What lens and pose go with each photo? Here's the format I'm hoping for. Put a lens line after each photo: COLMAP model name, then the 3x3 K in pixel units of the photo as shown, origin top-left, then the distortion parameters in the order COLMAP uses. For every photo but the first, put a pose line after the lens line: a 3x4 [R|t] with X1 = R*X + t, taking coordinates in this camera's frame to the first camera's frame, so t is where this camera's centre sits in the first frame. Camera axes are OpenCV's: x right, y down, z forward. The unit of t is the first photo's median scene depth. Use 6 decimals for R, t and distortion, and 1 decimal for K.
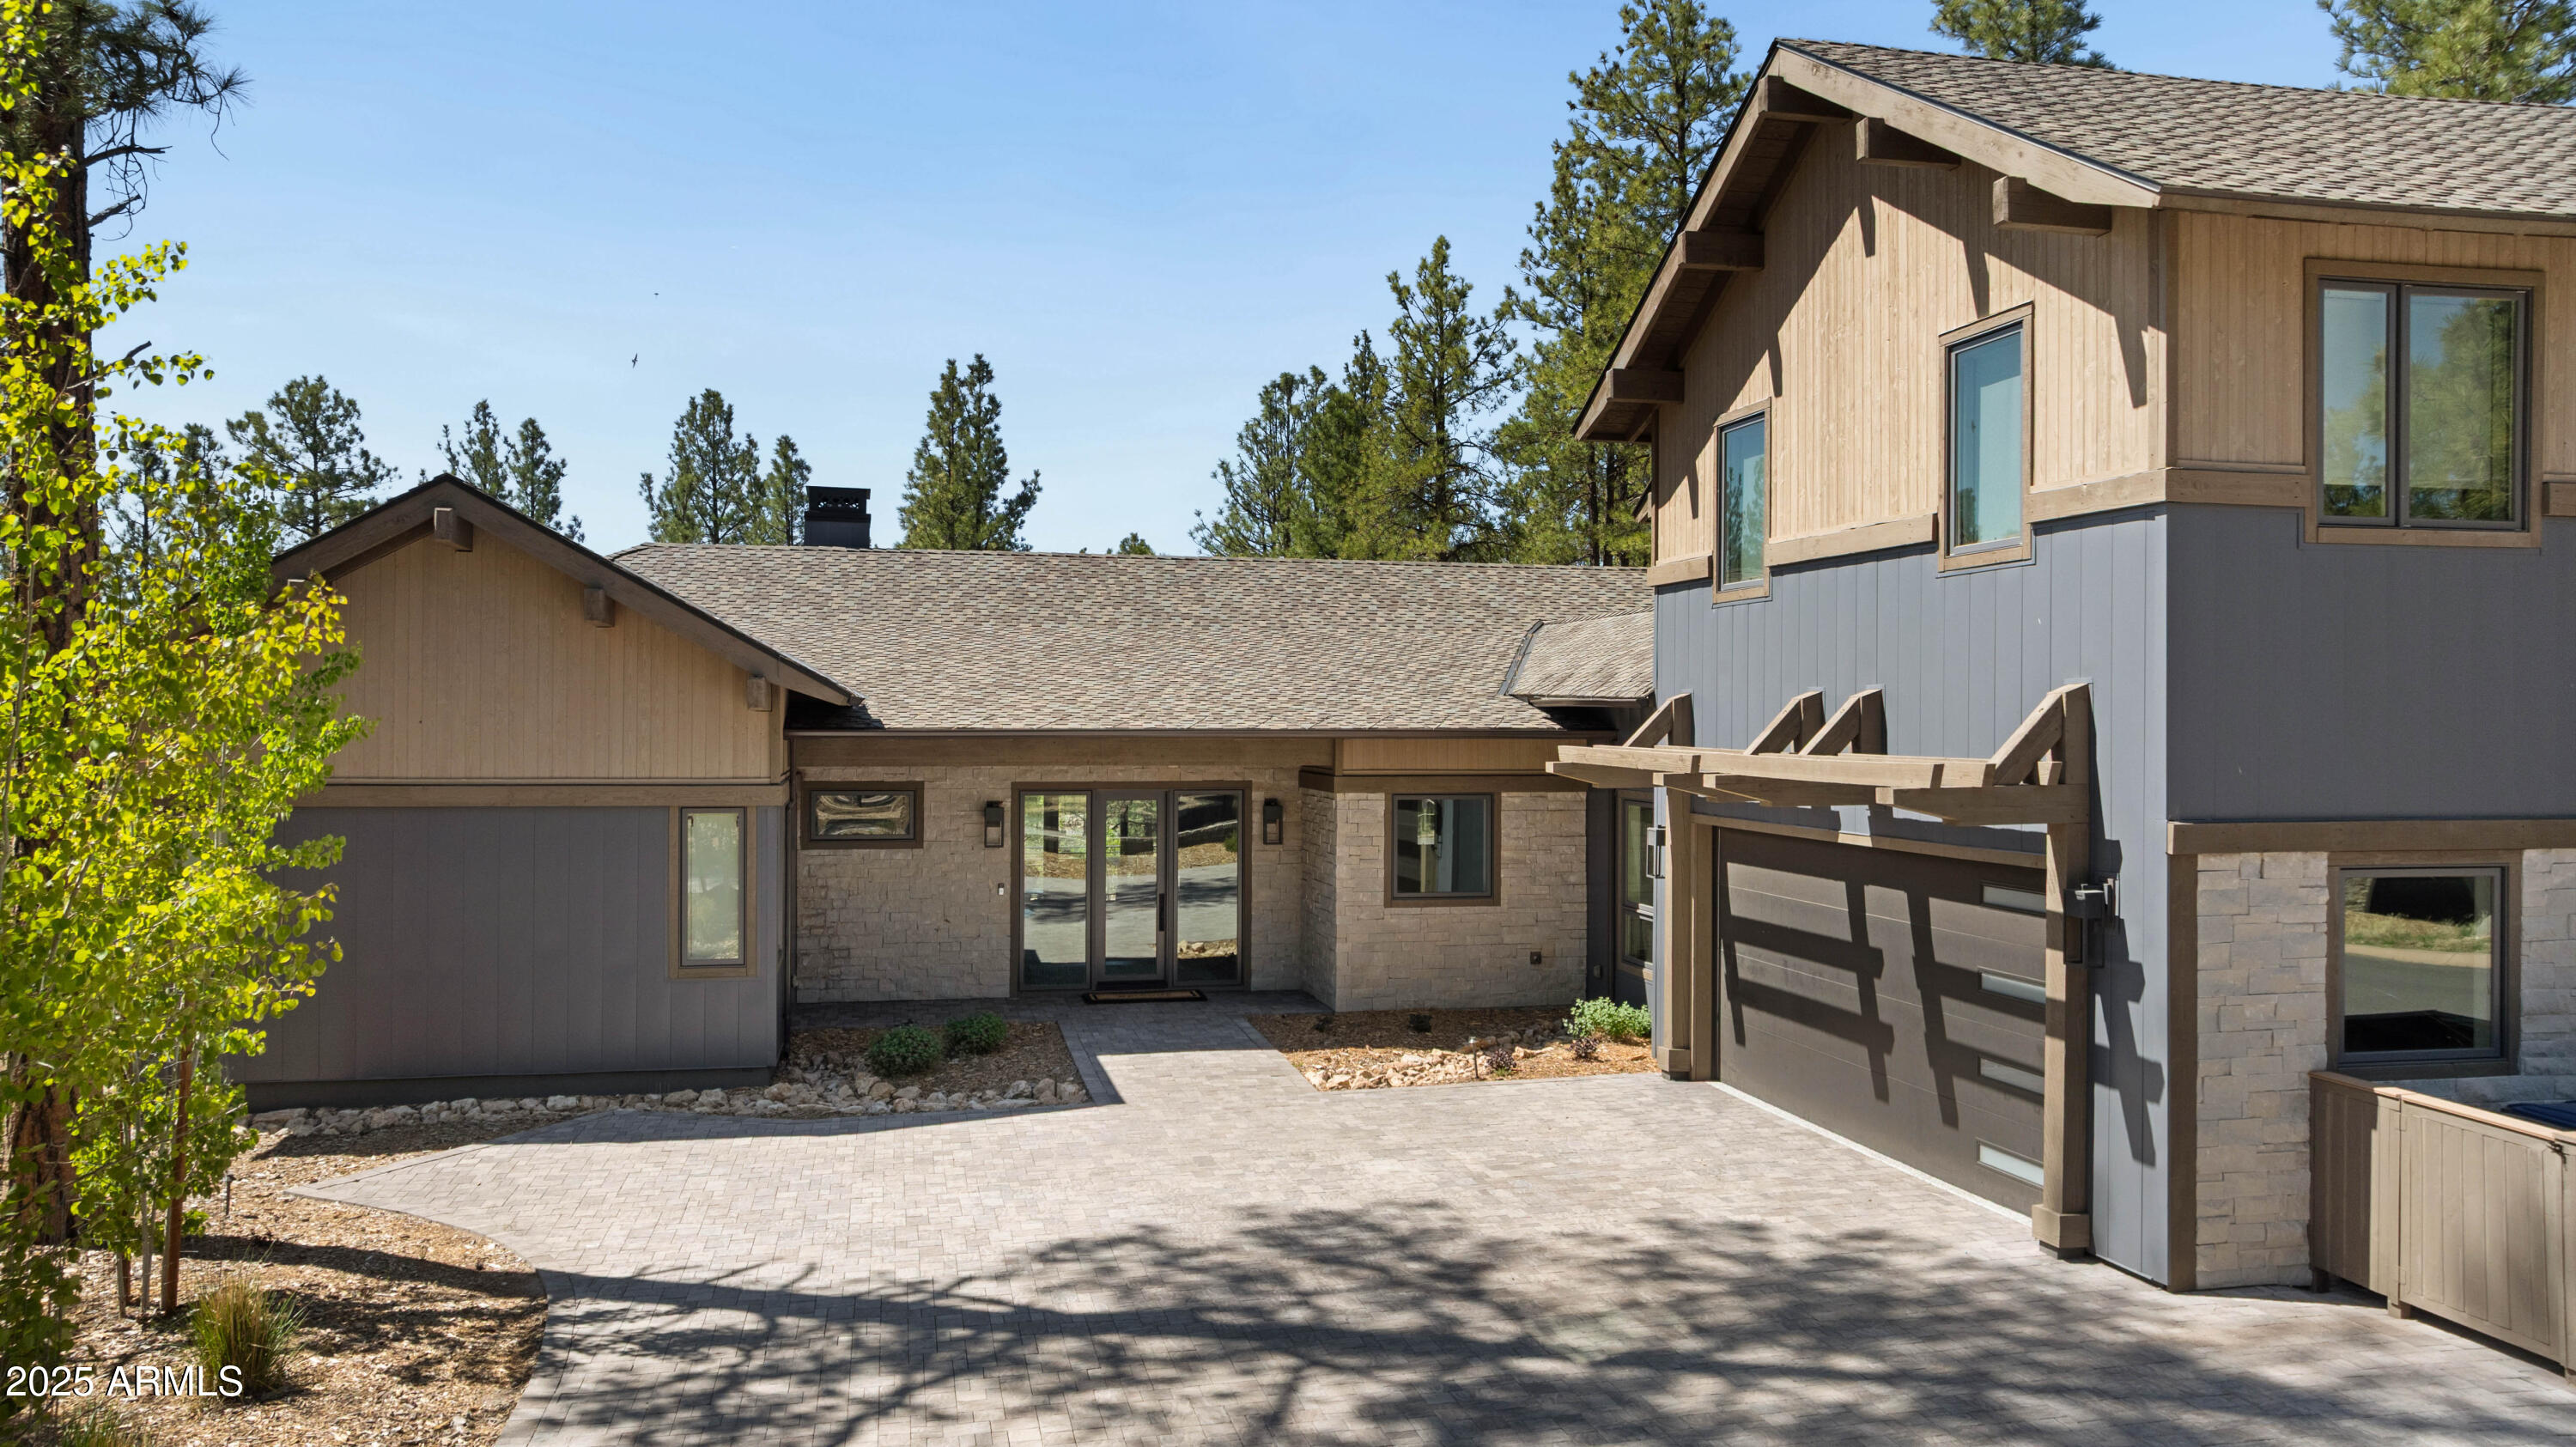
lens RADIAL K [[1745.2, 0, 1276.6], [0, 1745.2, 722.5], [0, 0, 1]] dist [-0.013491, -0.000192]
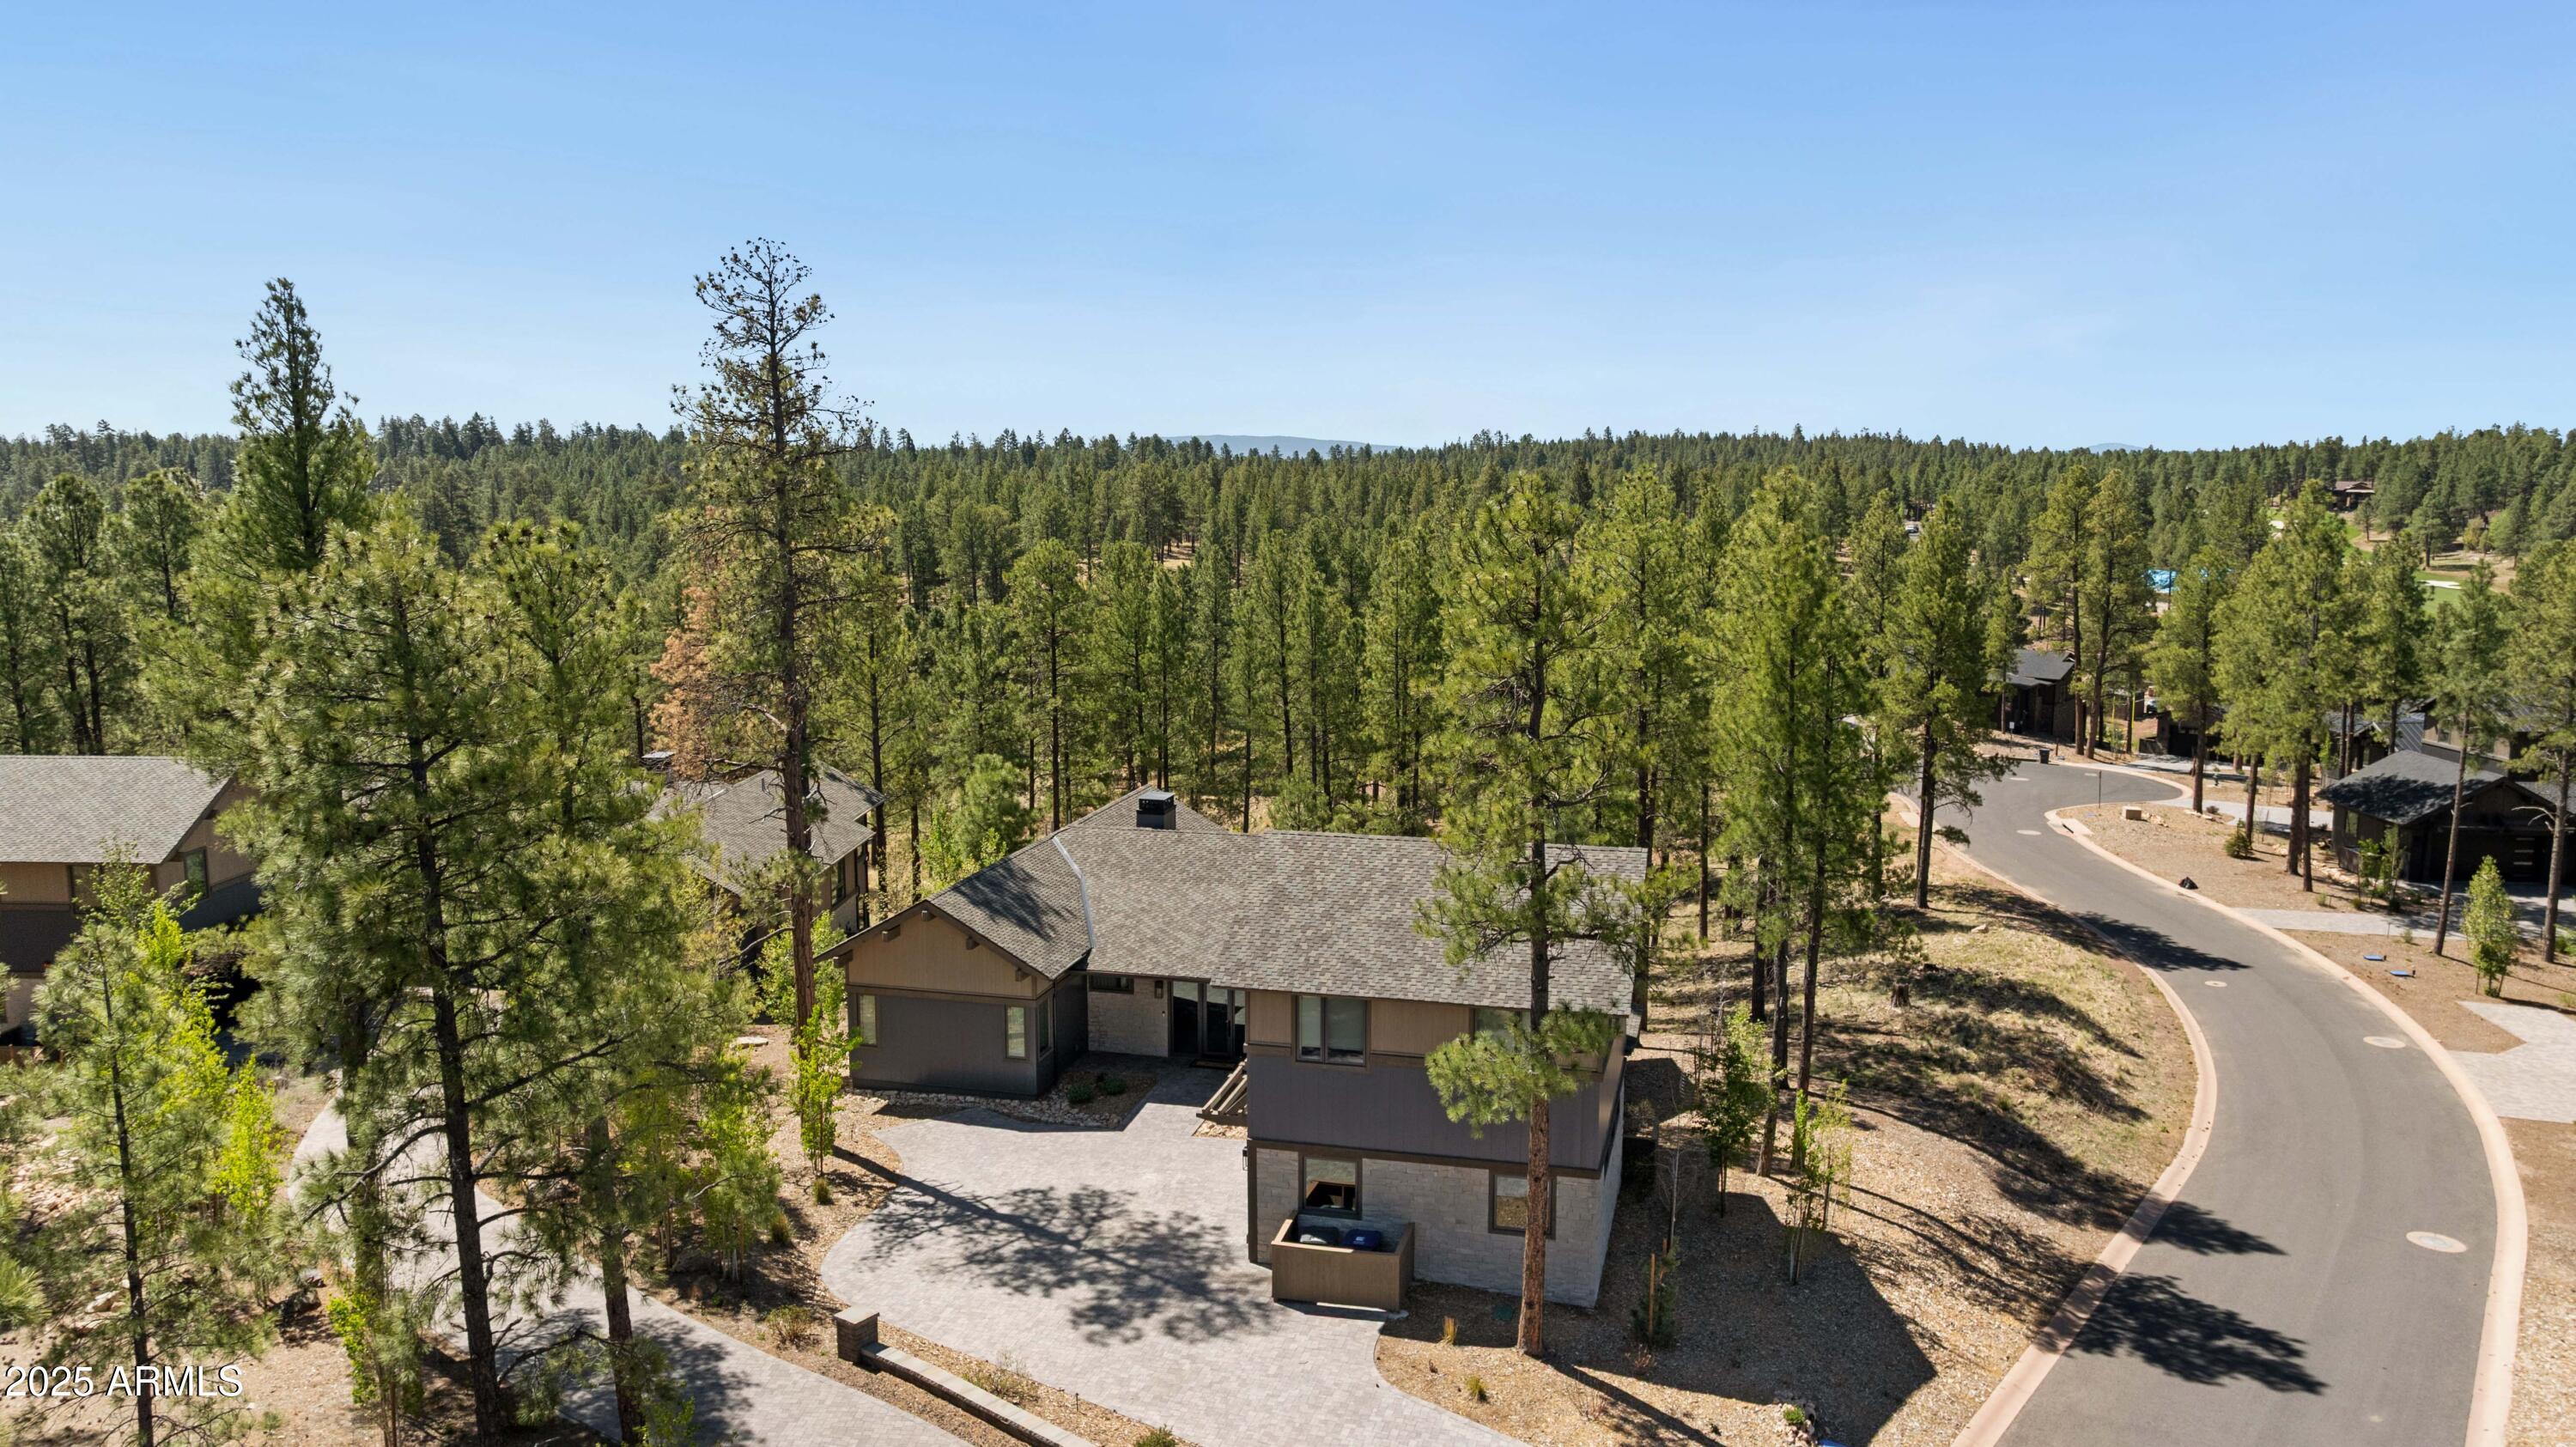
lens RADIAL K [[1745.2, 0, 1288.6], [0, 1745.2, 733.3], [0, 0, 1]] dist [-0.013491, -0.000192]
pose [[0.895438, 0.058009, -0.441391, 2.154753], [-0.000790, 0.991680, 0.128727, -1.250076], [0.445186, -0.114918, 0.888033, -2.094332]]
